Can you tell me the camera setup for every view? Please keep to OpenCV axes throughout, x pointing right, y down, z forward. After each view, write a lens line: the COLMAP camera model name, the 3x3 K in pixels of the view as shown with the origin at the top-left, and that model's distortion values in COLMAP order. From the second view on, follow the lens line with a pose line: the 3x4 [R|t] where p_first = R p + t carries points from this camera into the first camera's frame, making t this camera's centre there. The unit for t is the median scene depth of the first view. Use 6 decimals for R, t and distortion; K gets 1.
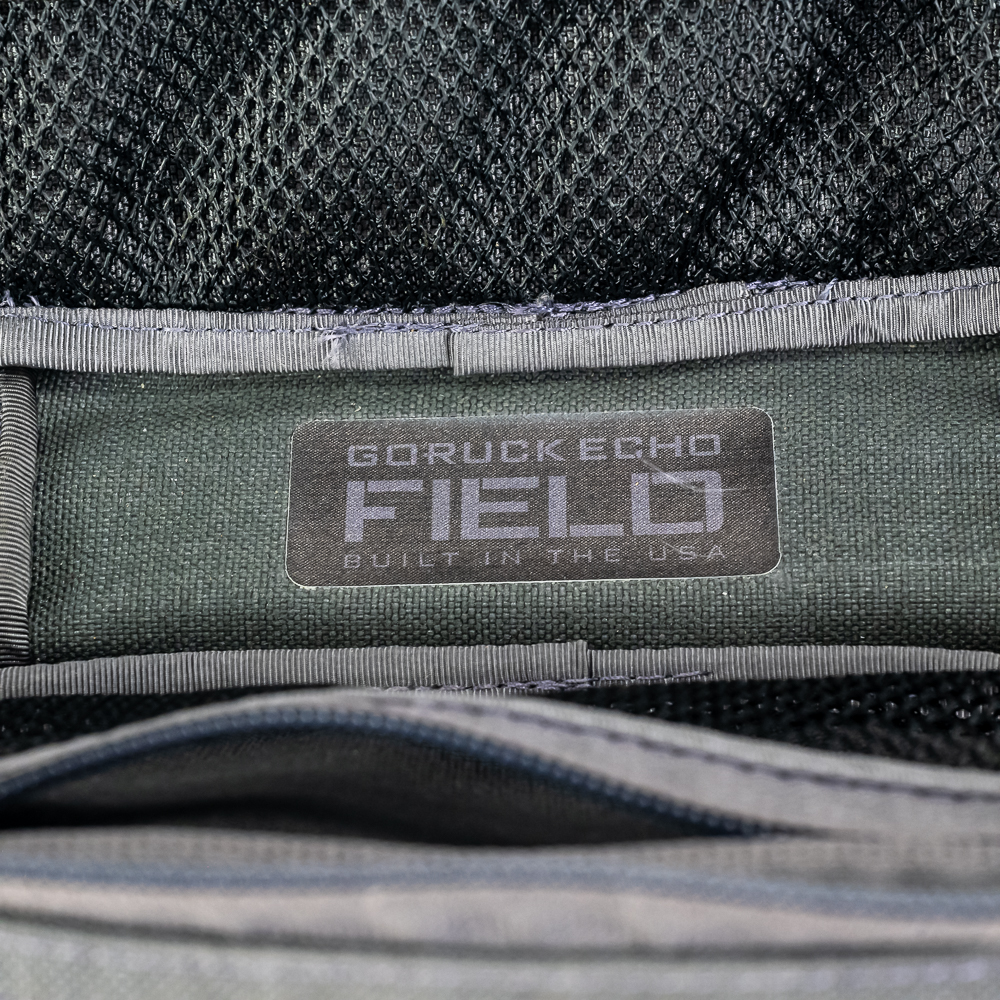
lens RADIAL K [[3537.6, 0, 496.4], [0, 3537.6, 500.3], [0, 0, 1]] dist [0.149369, 0.000000]
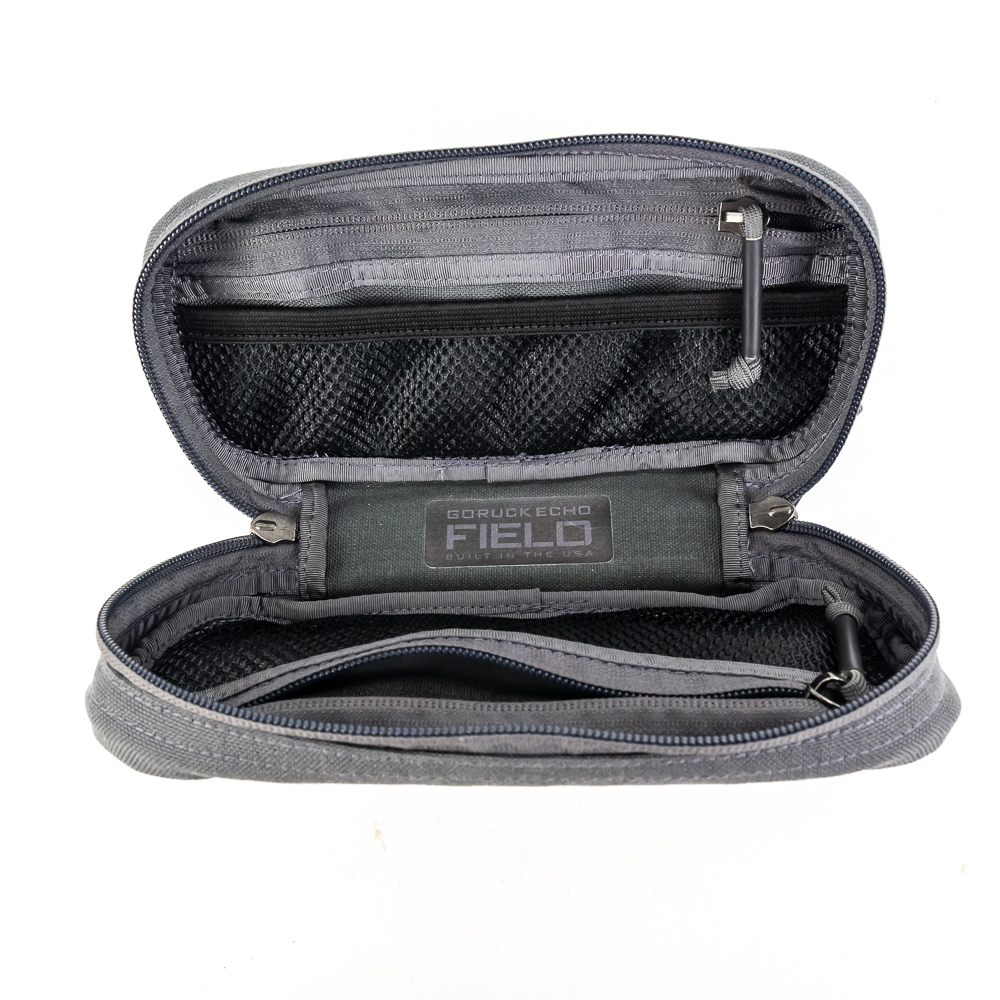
lens RADIAL K [[1209.2, 0, 507.5], [0, 1209.2, 499.5], [0, 0, 1]] dist [-0.010557, 0.000000]
pose [[0.999912, -0.006009, 0.011798, -0.008172], [0.005158, 0.997468, 0.070925, -0.087523], [-0.012194, -0.070858, 0.997412, 0.114462]]
